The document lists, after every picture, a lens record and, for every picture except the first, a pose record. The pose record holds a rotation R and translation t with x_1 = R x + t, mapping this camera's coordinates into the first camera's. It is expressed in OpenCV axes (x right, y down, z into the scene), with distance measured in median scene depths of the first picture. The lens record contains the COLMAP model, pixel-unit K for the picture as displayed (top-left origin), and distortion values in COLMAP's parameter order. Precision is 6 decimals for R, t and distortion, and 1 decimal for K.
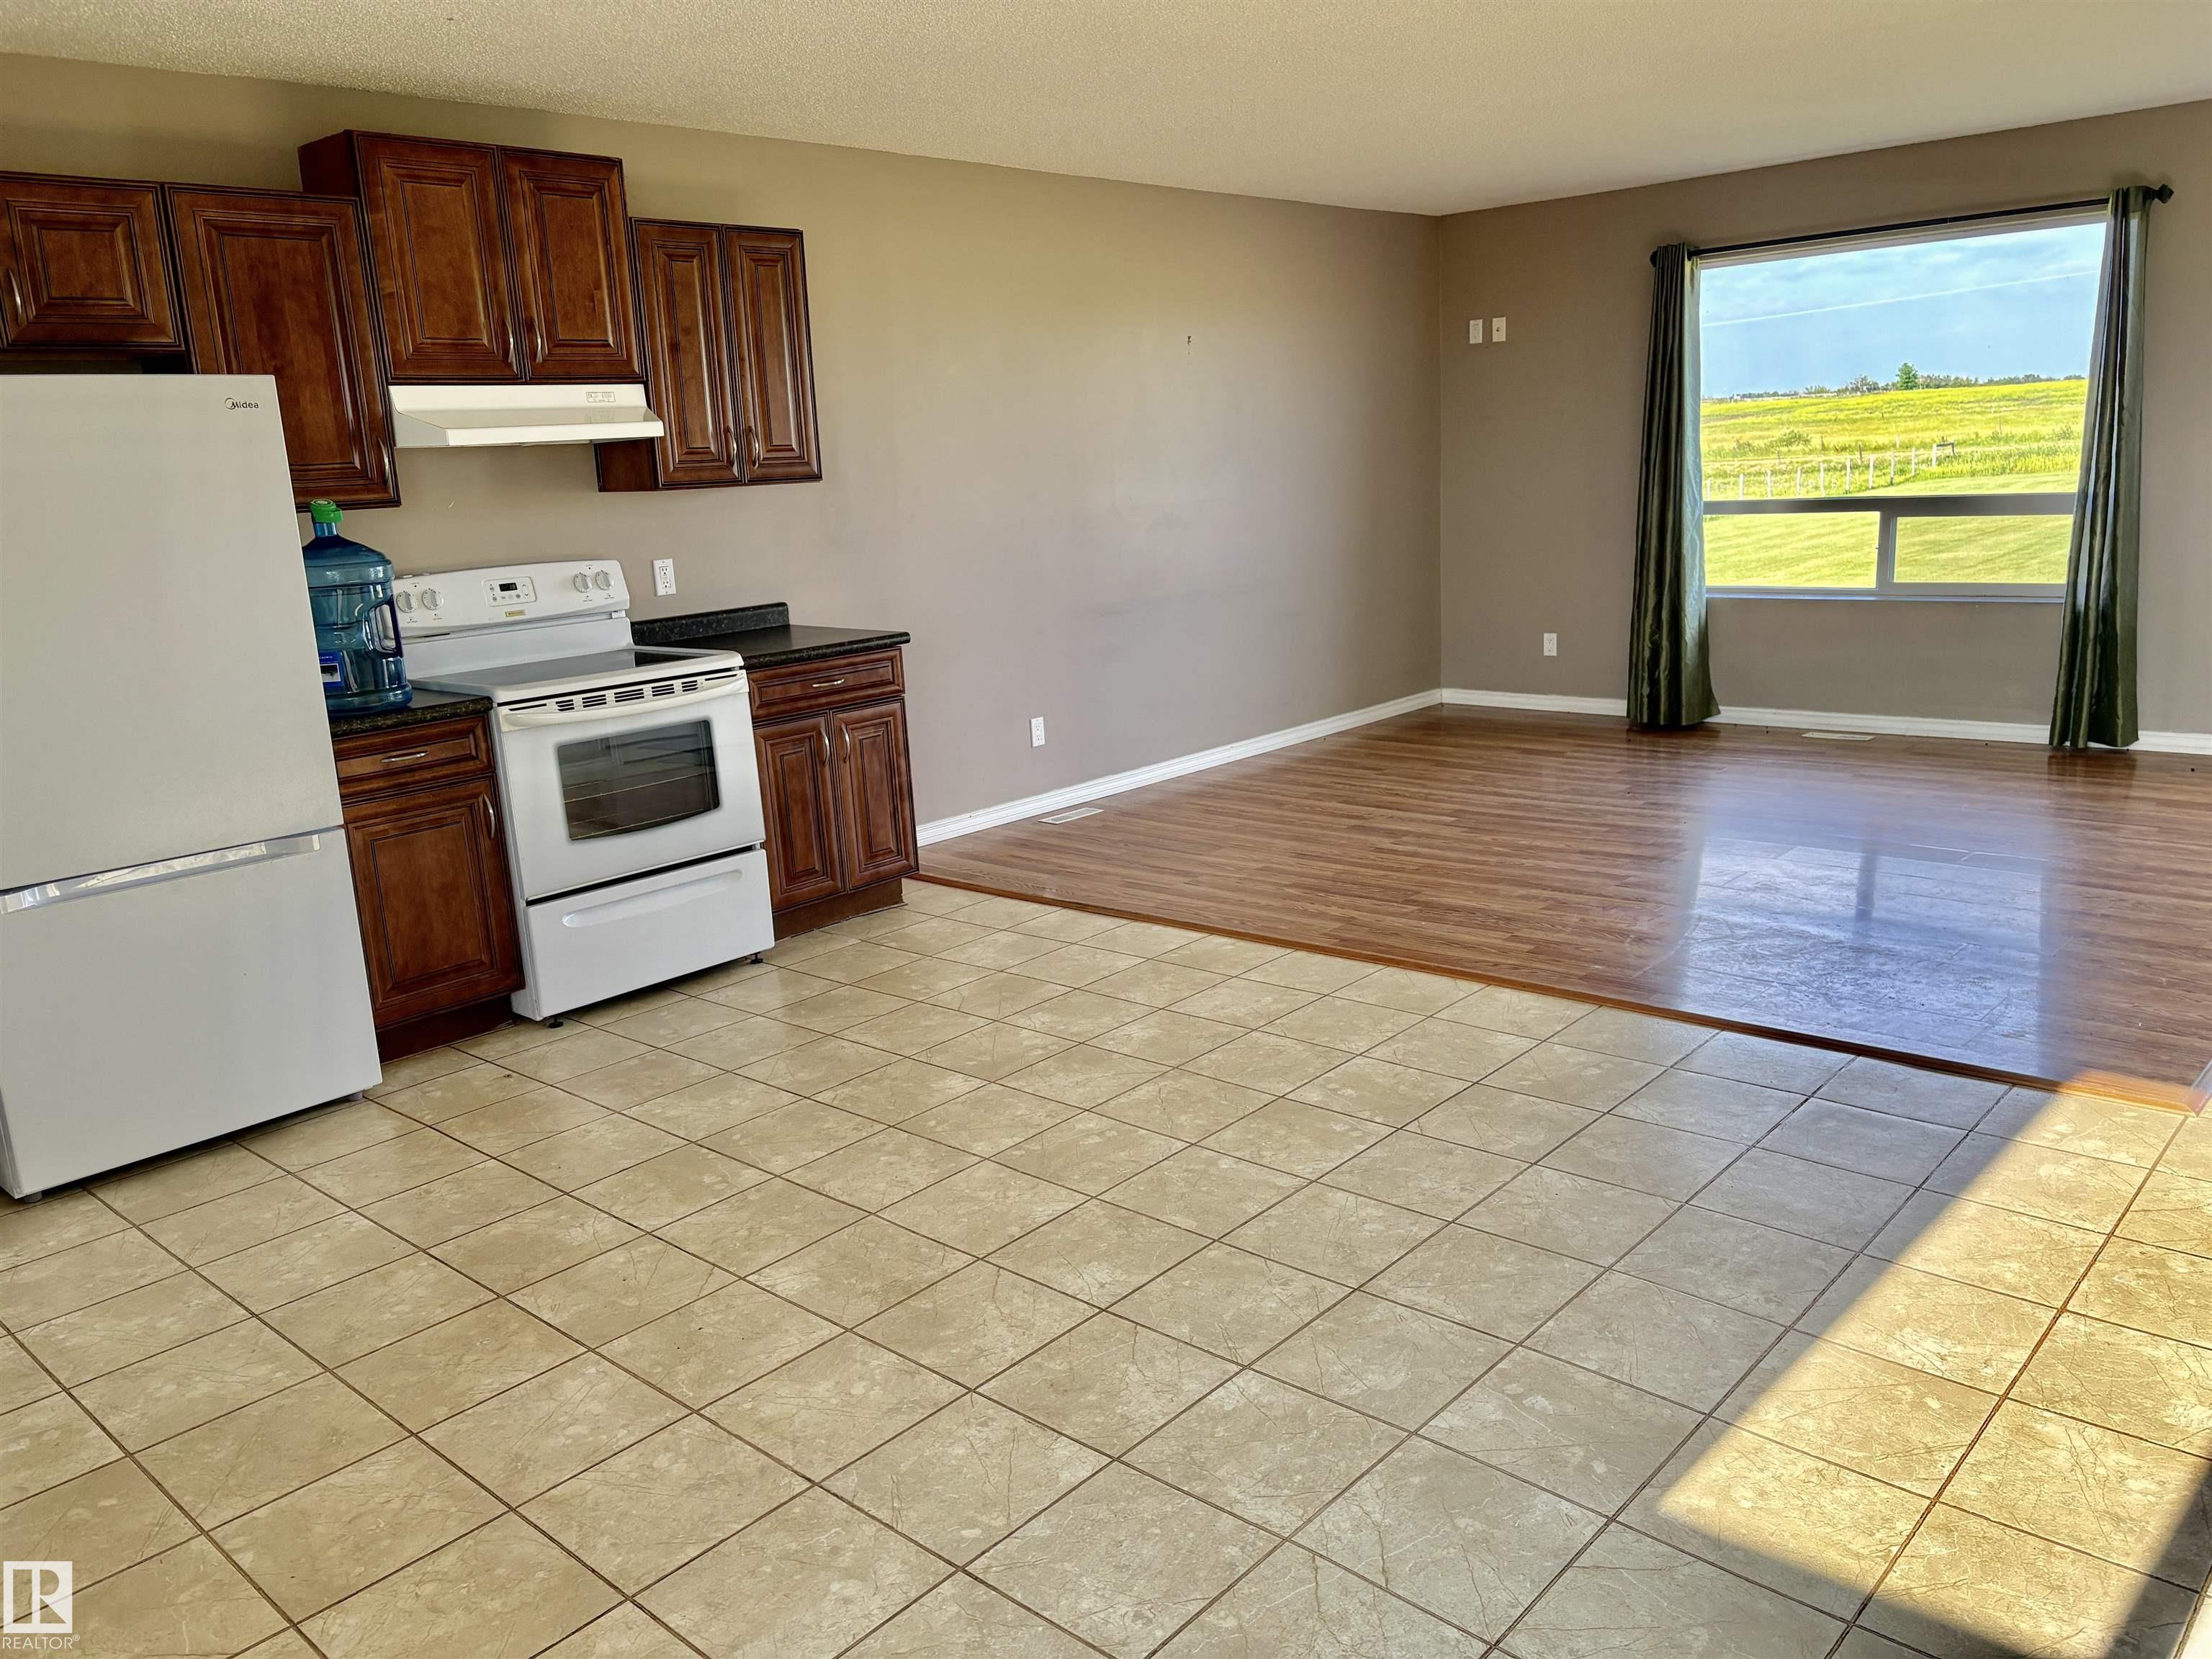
lens RADIAL K [[1669.0, 0, 1103.6], [0, 1669.0, 805.5], [0, 0, 1]] dist [0.064122, -0.084008]
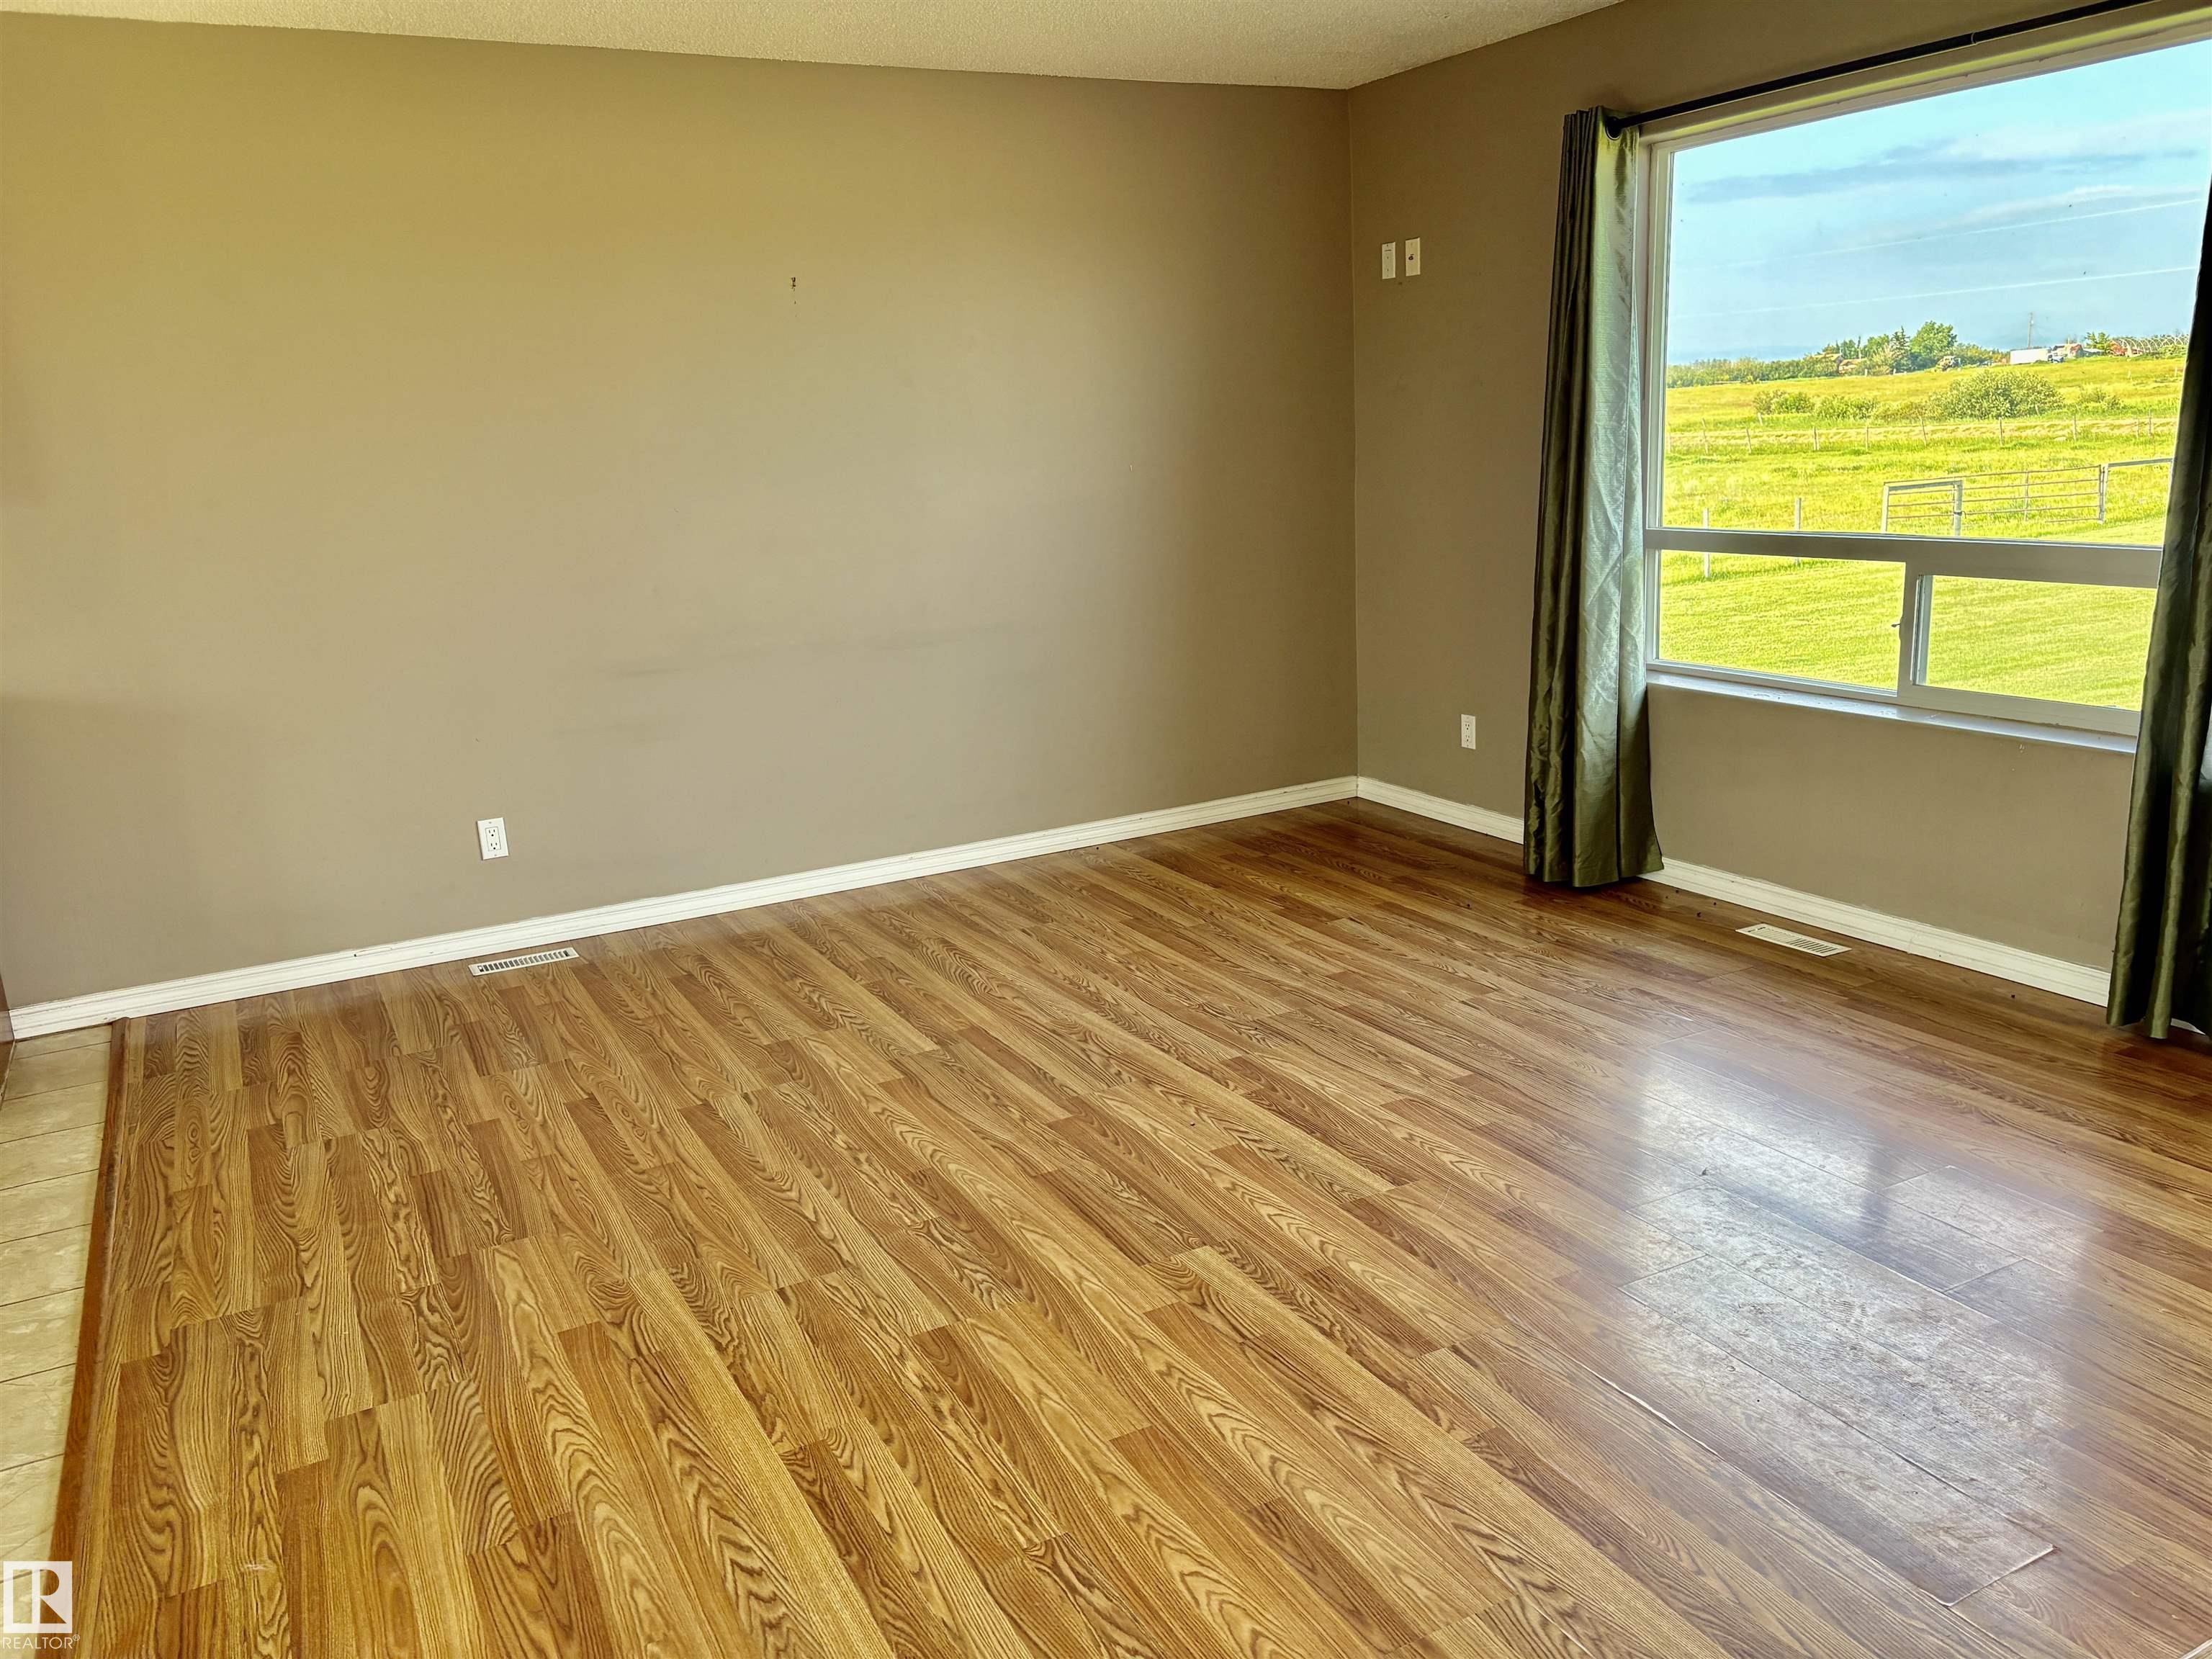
lens RADIAL K [[1675.0, 0, 1113.1], [0, 1675.0, 821.8], [0, 0, 1]] dist [0.061015, -0.085959]
pose [[0.944805, 0.082916, -0.316969, 0.654304], [-0.069455, 0.996146, 0.053555, -0.162579], [0.320188, -0.028584, 0.946923, 0.596987]]
